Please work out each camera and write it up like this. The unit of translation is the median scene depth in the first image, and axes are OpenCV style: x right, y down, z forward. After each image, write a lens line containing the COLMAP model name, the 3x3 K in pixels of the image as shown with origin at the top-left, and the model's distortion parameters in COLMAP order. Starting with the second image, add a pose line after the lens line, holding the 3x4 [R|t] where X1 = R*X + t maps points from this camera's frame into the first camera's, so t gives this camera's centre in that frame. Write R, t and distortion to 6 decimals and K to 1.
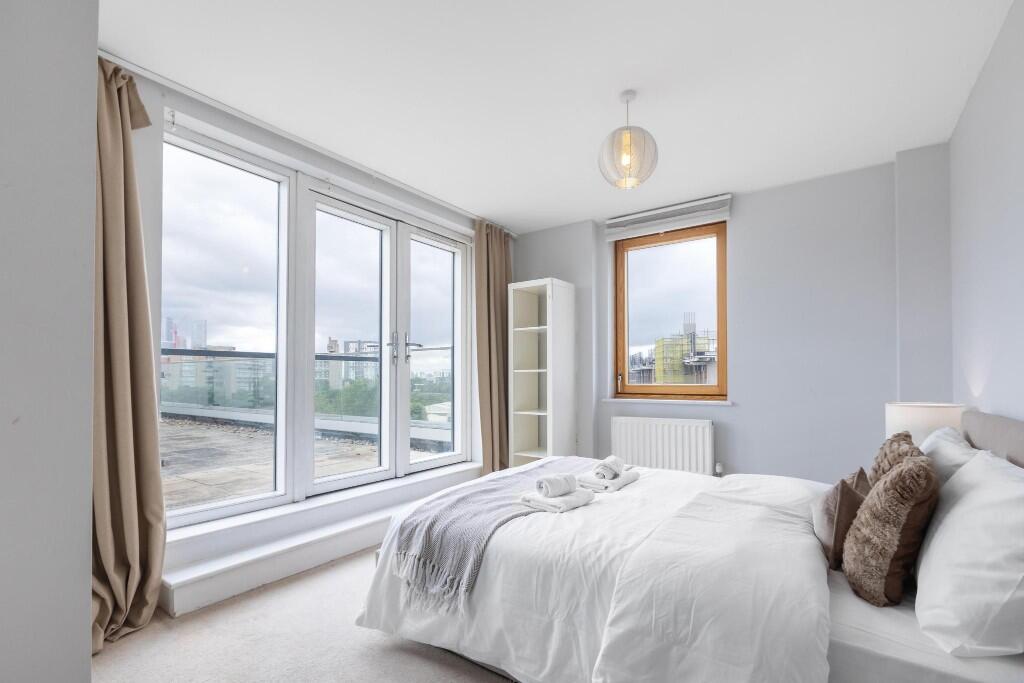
lens RADIAL K [[463.5, 0, 510.9], [0, 463.5, 372.9], [0, 0, 1]] dist [-0.002155, -0.000209]
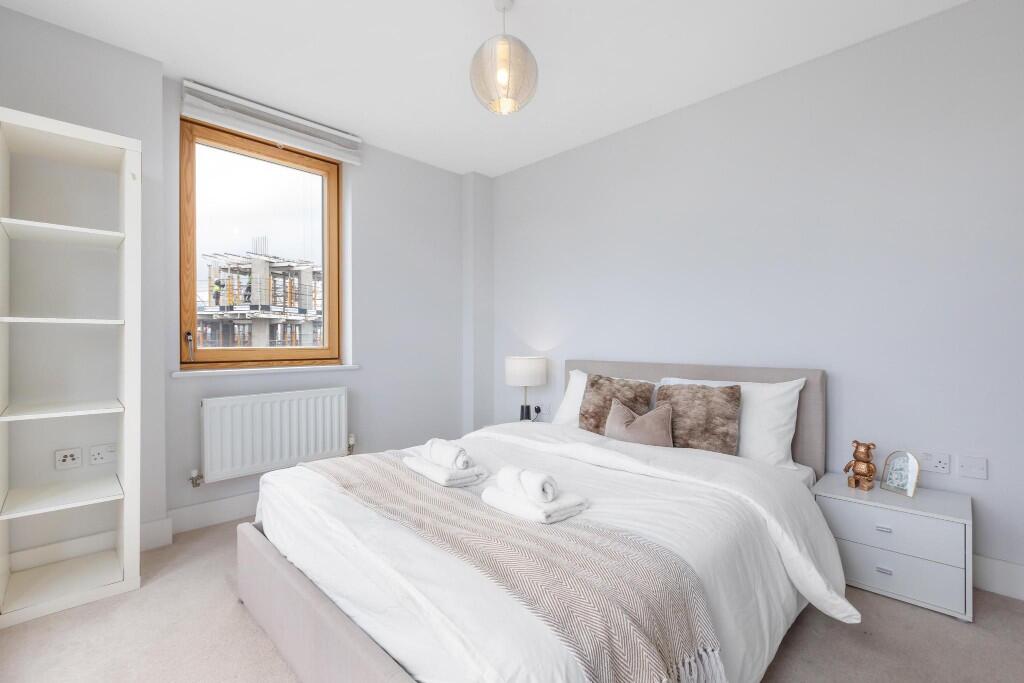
lens RADIAL K [[455.8, 0, 512.0], [0, 455.8, 341.5], [0, 0, 1]] dist [-0.001985, -0.000163]
pose [[0.163218, 0.002964, 0.986586, -0.337338], [-0.011363, 0.999935, -0.001124, 0.012116], [-0.986525, -0.011027, 0.163241, 0.509047]]
